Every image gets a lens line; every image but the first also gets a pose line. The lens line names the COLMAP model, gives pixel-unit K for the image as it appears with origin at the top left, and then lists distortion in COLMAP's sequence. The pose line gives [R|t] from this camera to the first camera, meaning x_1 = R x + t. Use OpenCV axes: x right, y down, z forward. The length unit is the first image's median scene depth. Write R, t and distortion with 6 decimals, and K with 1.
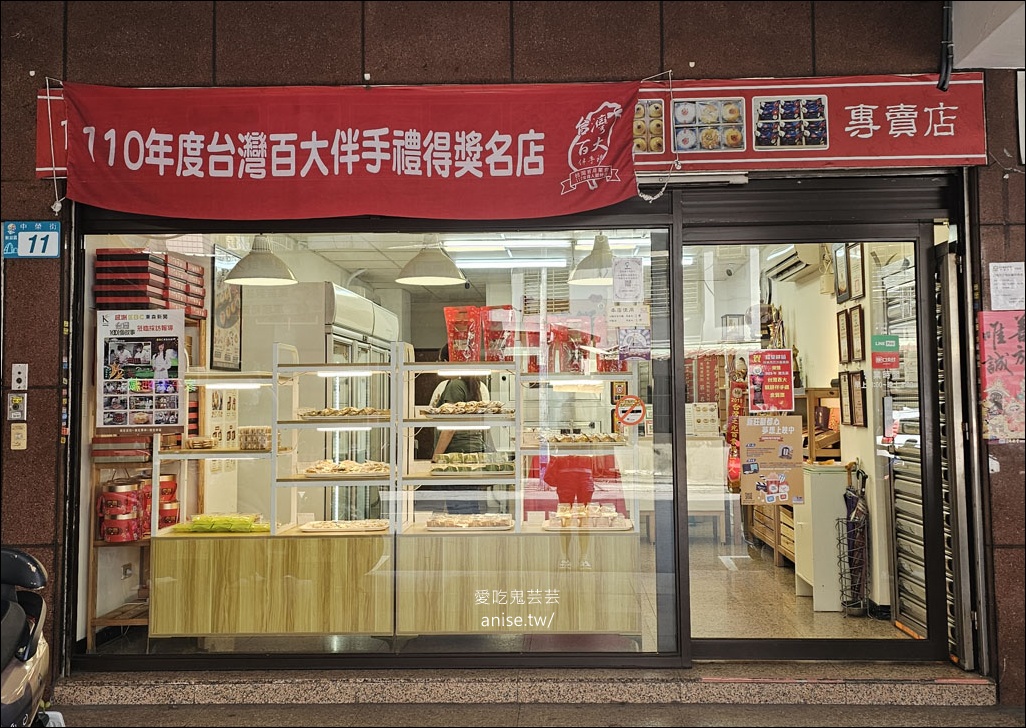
lens RADIAL K [[1082.5, 0, 523.0], [0, 1082.5, 344.1], [0, 0, 1]] dist [0.055576, 0.000000]
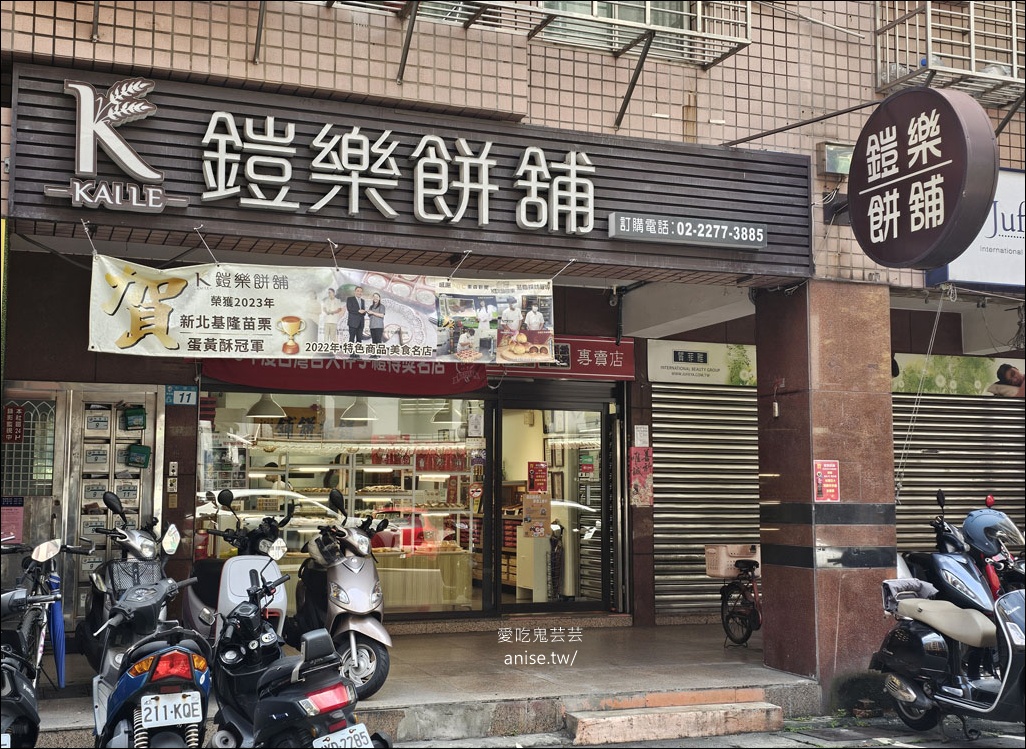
lens RADIAL K [[1298.6, 0, 512.9], [0, 1298.6, 374.2], [0, 0, 1]] dist [0.148018, 0.000000]
pose [[0.919957, 0.048004, 0.389070, -0.811178], [-0.032671, 0.998410, -0.045934, -0.047666], [-0.390656, 0.029546, 0.920062, -1.298021]]
